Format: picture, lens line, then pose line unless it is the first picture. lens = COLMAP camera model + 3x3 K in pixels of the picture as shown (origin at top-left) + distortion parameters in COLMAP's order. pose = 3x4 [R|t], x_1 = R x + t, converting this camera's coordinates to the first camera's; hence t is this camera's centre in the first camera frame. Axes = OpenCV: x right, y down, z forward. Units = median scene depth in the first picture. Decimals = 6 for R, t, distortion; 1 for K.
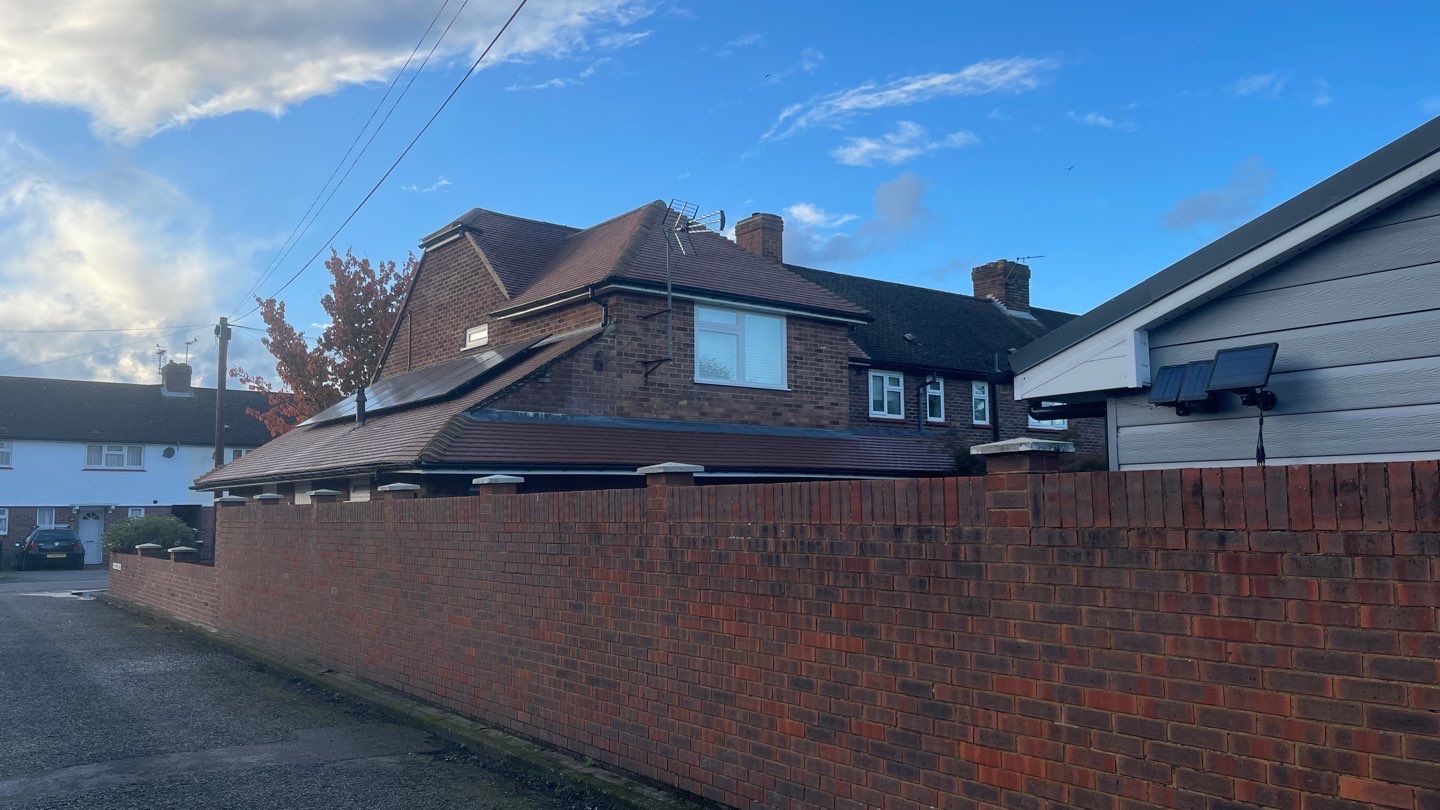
lens RADIAL K [[1083.6, 0, 720.0], [0, 1083.6, 405.0], [0, 0, 1]] dist [0.057332, -0.056583]
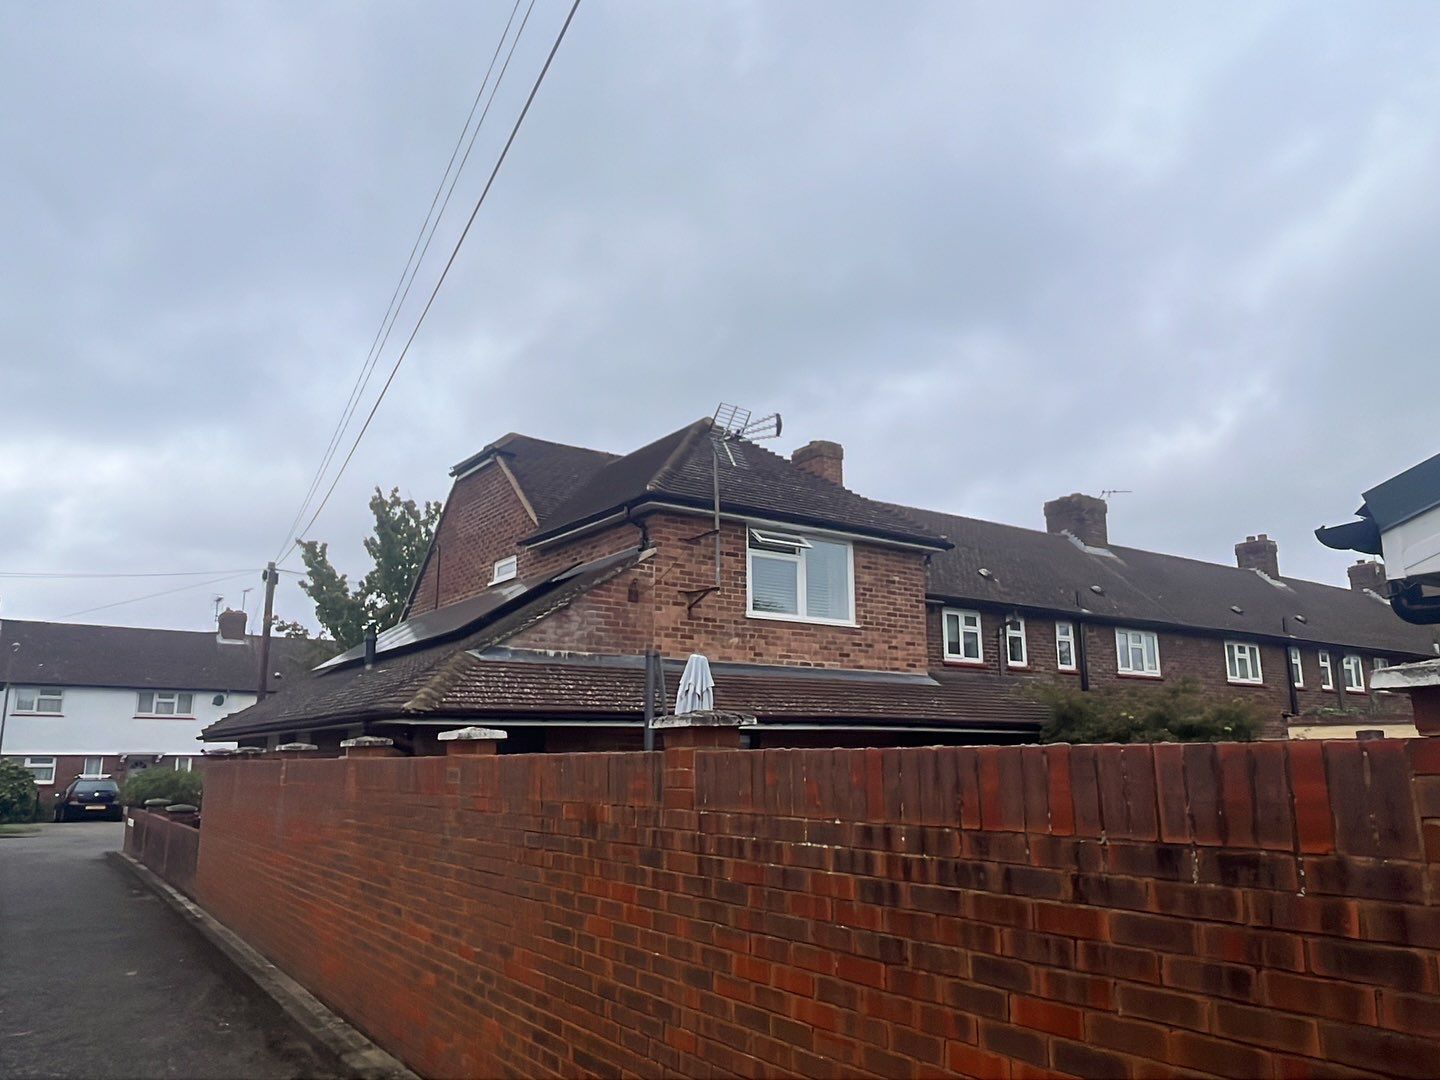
lens RADIAL K [[1042.9, 0, 720.0], [0, 1042.9, 540.0], [0, 0, 1]] dist [-0.004833, -0.002682]
pose [[0.998619, -0.006997, -0.052067, -0.001609], [0.001178, 0.993824, -0.110959, 0.010002], [0.052521, 0.110745, 0.992460, 0.176966]]
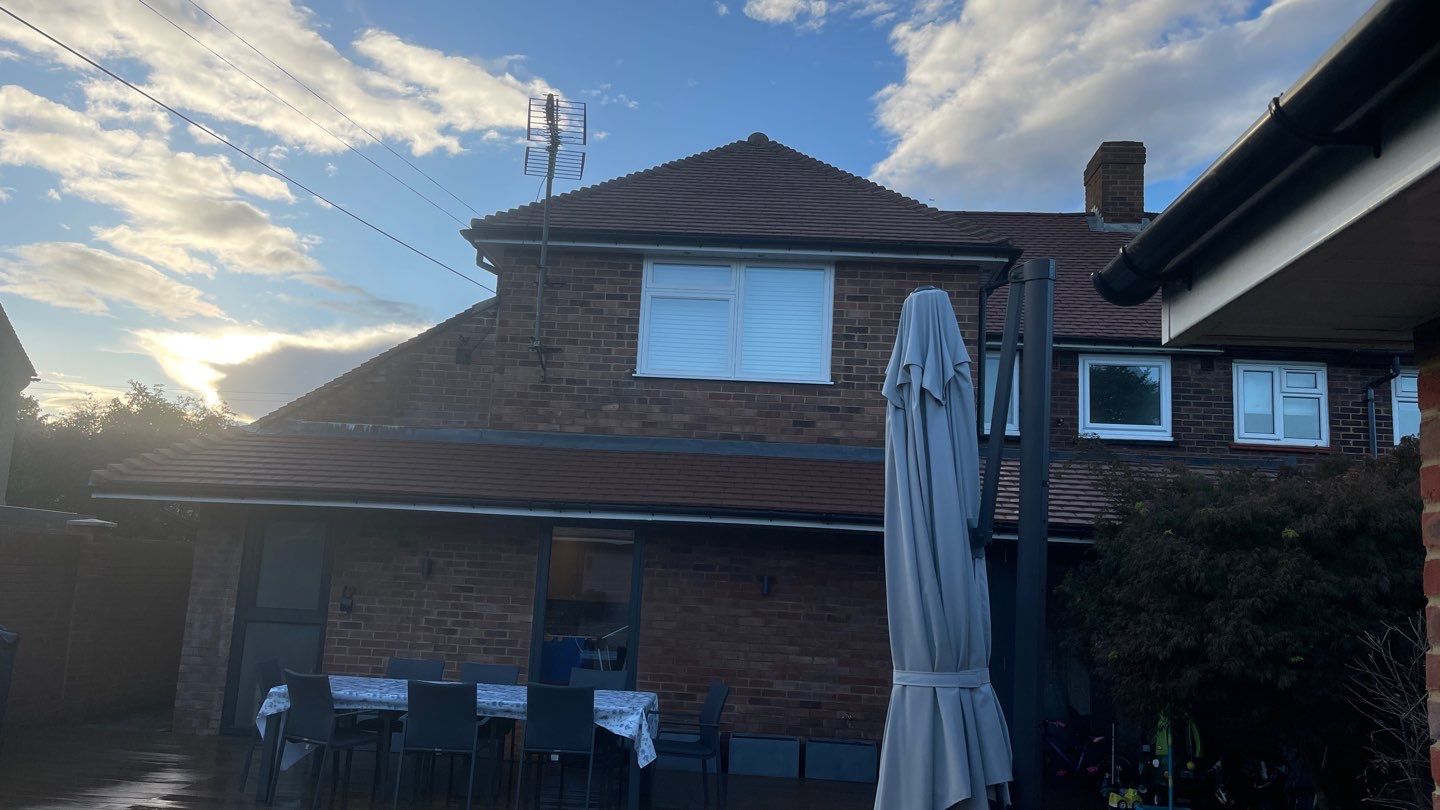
lens RADIAL K [[1083.6, 0, 720.0], [0, 1083.6, 405.0], [0, 0, 1]] dist [0.057332, -0.056583]
pose [[0.753043, -0.055911, -0.655591, 0.436720], [0.008174, 0.997101, -0.075648, 0.045686], [0.657921, 0.051607, 0.751317, 0.541462]]
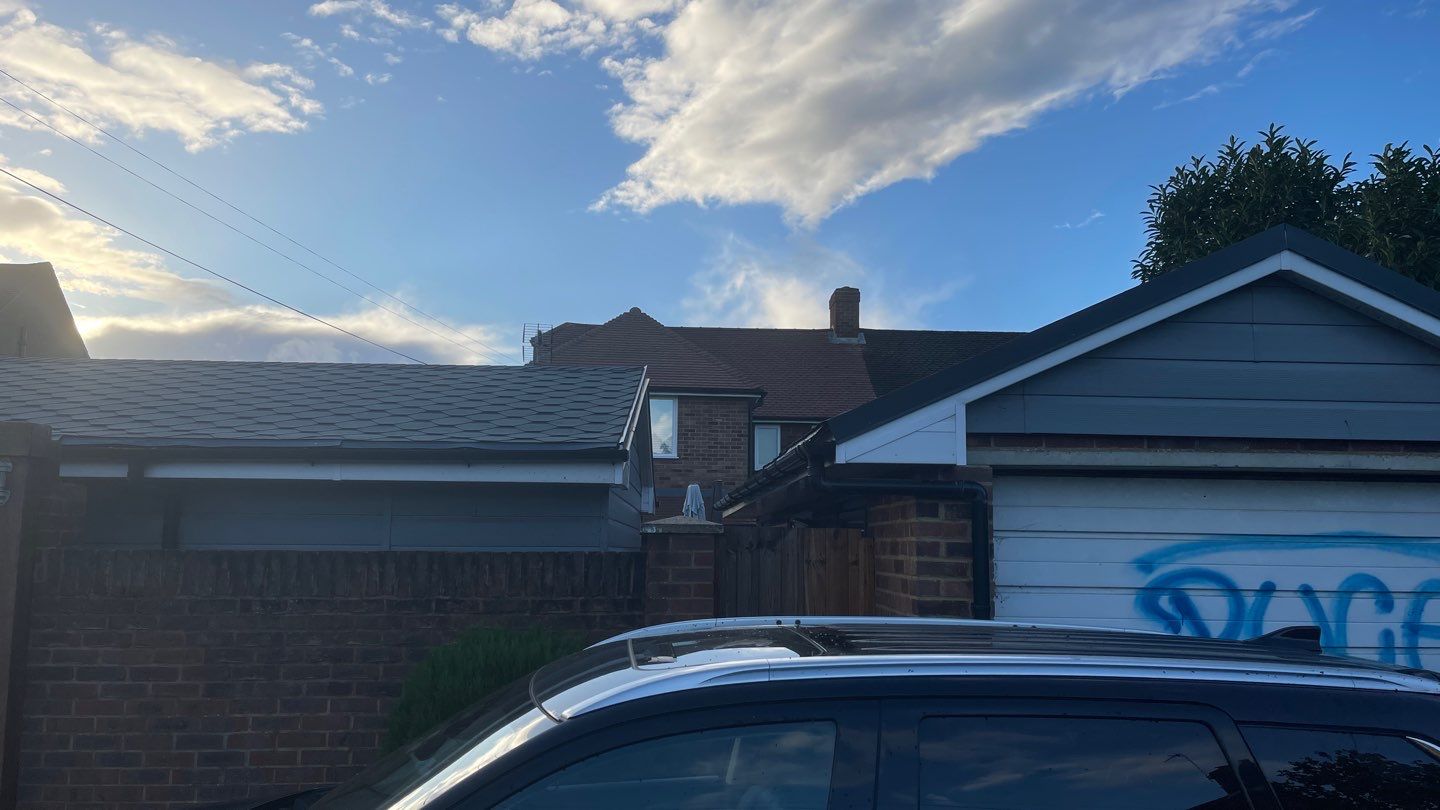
lens RADIAL K [[1083.6, 0, 720.0], [0, 1083.6, 405.0], [0, 0, 1]] dist [0.057332, -0.056583]
pose [[0.832918, -0.059233, -0.550218, 0.825464], [0.039092, 0.998069, -0.048268, -0.013469], [0.552014, 0.018694, 0.833625, 0.012719]]
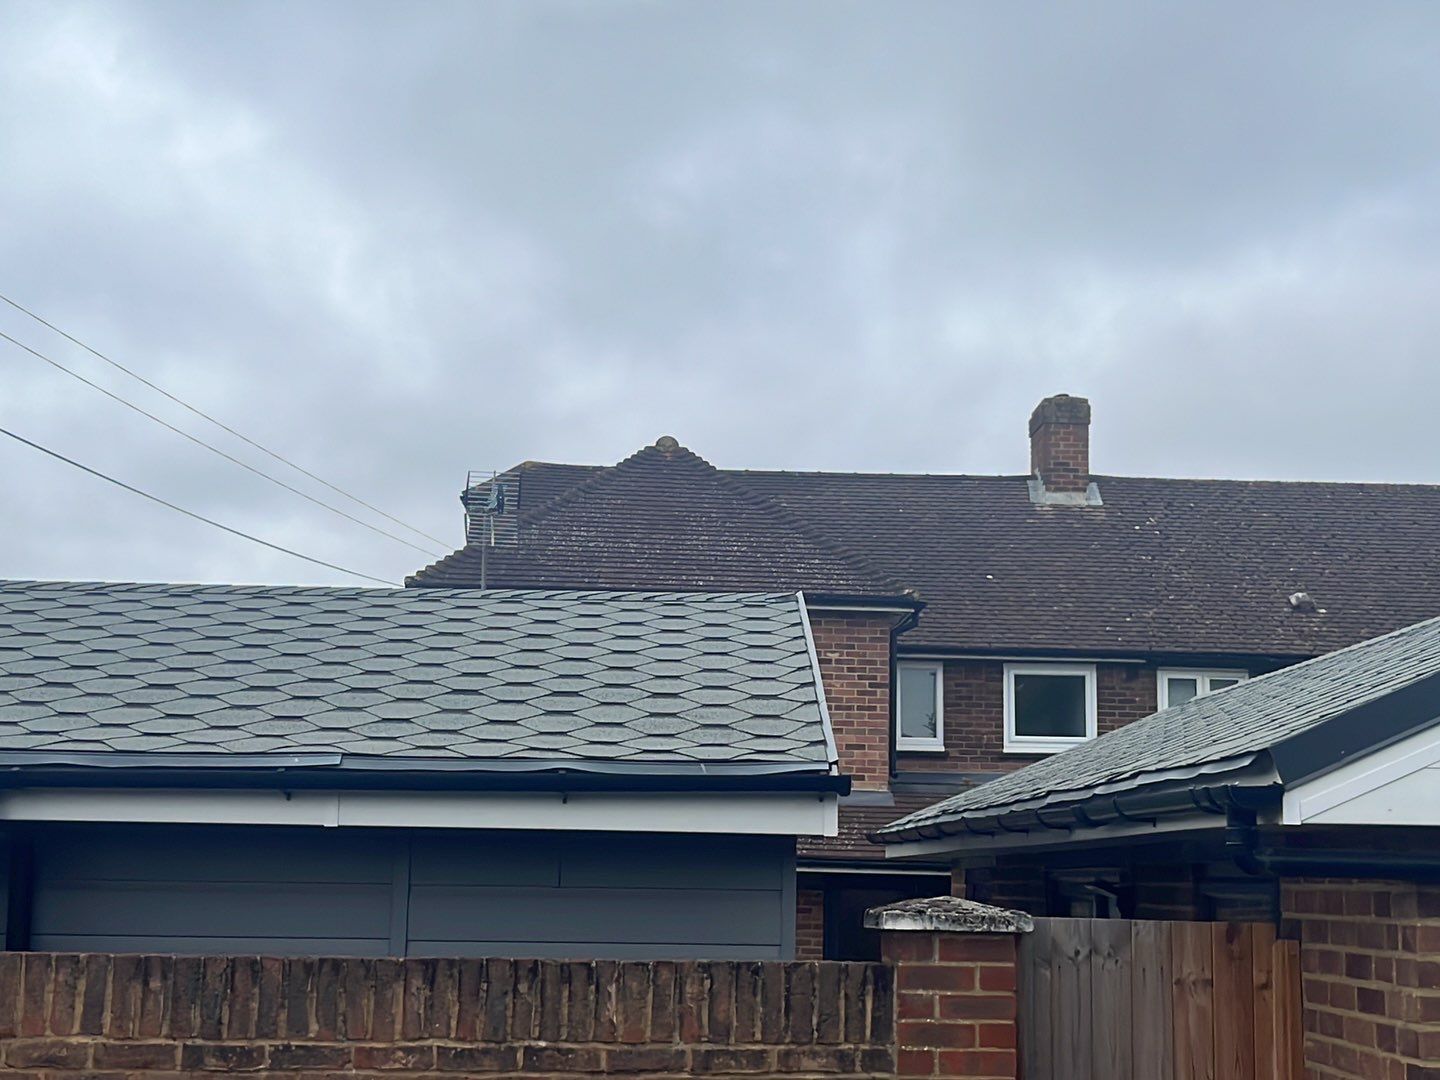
lens RADIAL K [[2105.0, 0, 720.0], [0, 2105.0, 540.0], [0, 0, 1]] dist [0.246125, -1.024412]
pose [[0.820356, -0.071900, -0.567316, 0.808249], [0.033452, 0.996399, -0.077908, -0.029528], [0.570875, 0.044934, 0.819807, -0.036924]]
